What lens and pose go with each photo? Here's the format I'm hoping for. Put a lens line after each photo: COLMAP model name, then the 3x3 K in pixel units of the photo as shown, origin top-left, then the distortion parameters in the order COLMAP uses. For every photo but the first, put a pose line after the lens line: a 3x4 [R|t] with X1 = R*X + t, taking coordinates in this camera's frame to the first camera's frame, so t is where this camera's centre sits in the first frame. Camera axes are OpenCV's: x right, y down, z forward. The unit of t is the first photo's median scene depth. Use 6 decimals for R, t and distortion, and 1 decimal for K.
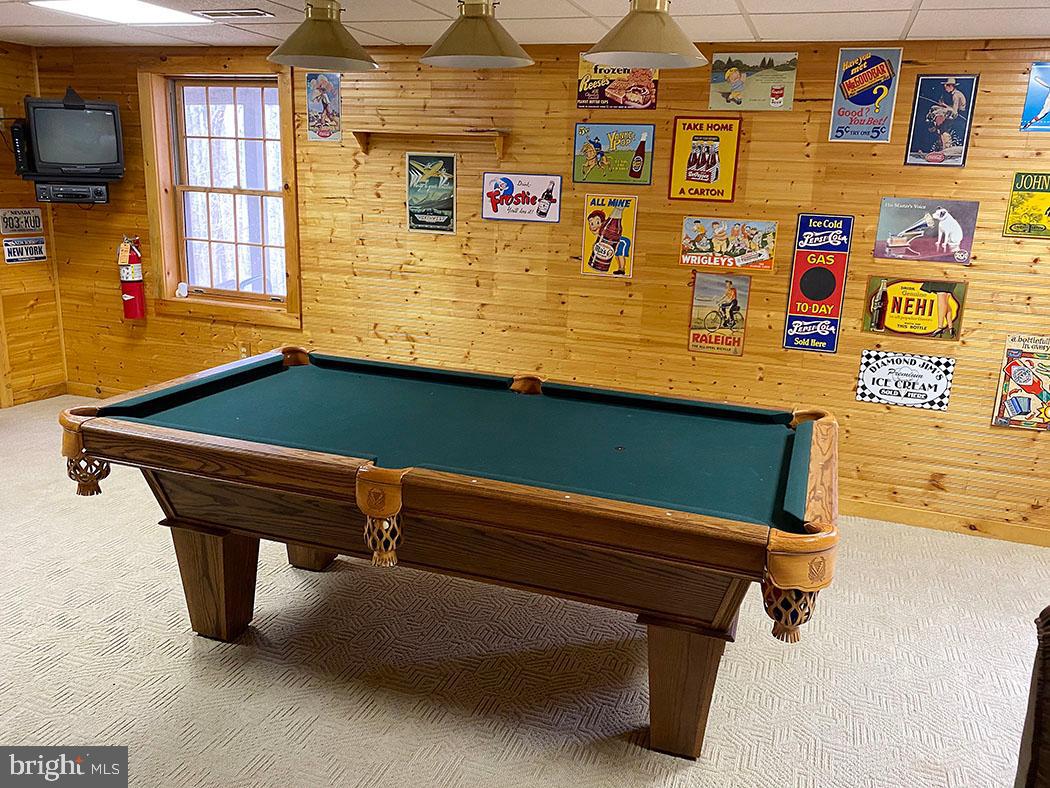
lens RADIAL K [[851.7, 0, 525.0], [0, 851.7, 394.0], [0, 0, 1]] dist [0.139912, -0.288412]
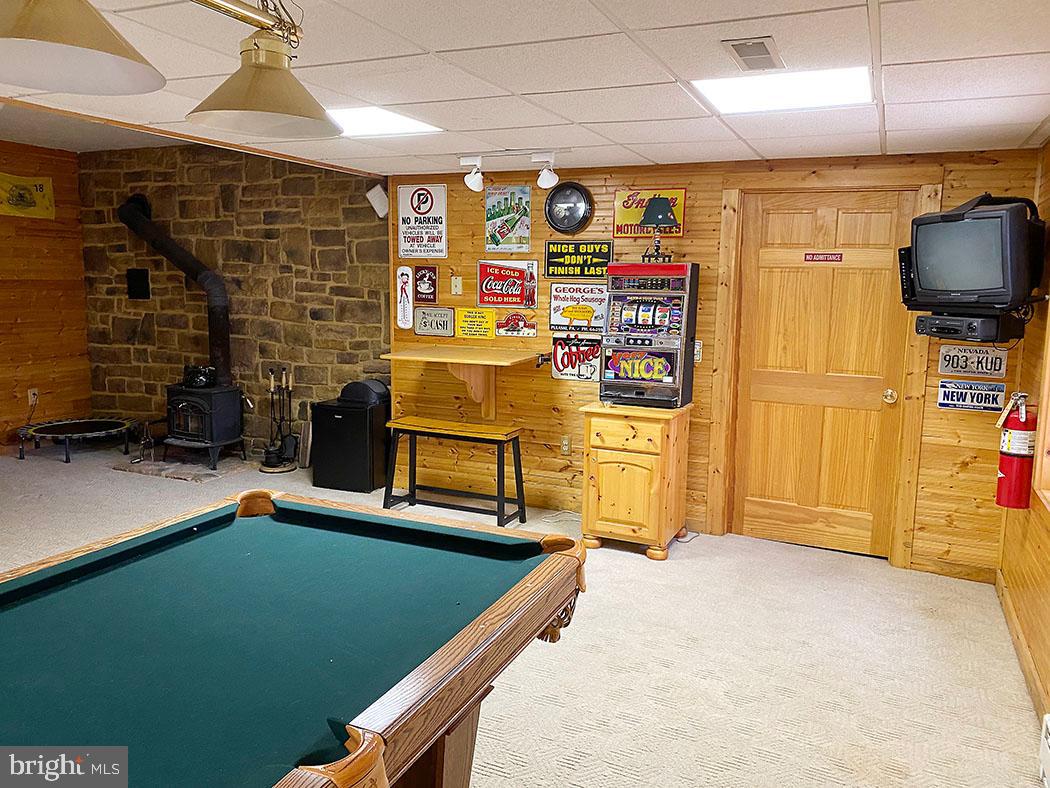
lens RADIAL K [[803.4, 0, 525.0], [0, 803.4, 394.0], [0, 0, 1]] dist [0.078860, -0.127171]
pose [[-0.077744, 0.092828, -0.992642, 0.248377], [-0.259265, 0.959518, 0.110036, -0.159875], [0.962672, 0.265912, -0.050530, 0.699700]]
